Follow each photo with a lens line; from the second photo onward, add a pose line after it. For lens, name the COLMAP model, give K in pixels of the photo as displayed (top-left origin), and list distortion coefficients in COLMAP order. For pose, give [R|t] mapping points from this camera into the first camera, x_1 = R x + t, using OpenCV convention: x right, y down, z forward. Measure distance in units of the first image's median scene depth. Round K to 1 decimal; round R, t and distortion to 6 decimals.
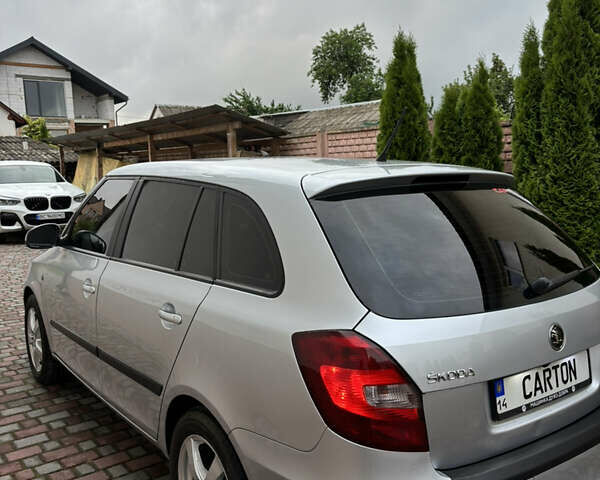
lens RADIAL K [[607.6, 0, 300.0], [0, 607.6, 240.0], [0, 0, 1]] dist [0.021357, -0.001664]
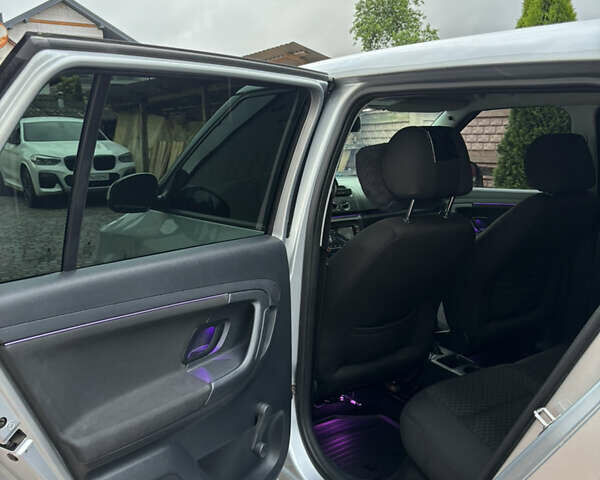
lens RADIAL K [[607.6, 0, 300.0], [0, 607.6, 240.0], [0, 0, 1]] dist [0.021357, -0.001664]
pose [[0.999087, 0.009852, -0.041570, -0.050866], [-0.007621, 0.998540, 0.053477, 0.001615], [0.042036, -0.053111, 0.997703, 0.085856]]
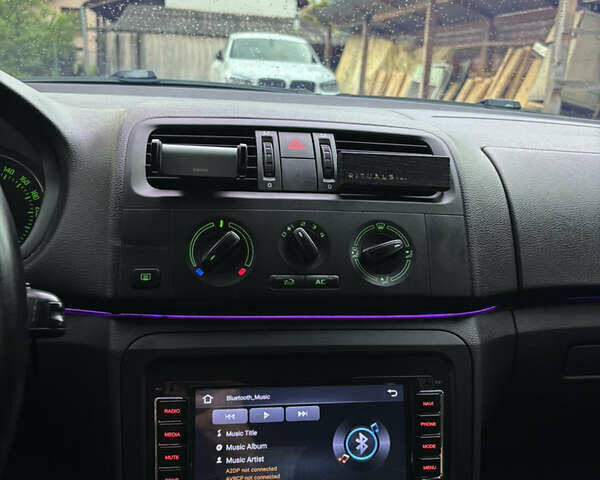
lens RADIAL K [[607.6, 0, 300.0], [0, 607.6, 240.0], [0, 0, 1]] dist [0.021357, -0.001664]
pose [[0.892117, 0.182945, -0.413109, -0.037099], [-0.122331, 0.978006, 0.168934, -0.004095], [0.434928, -0.100173, 0.894876, 0.230760]]
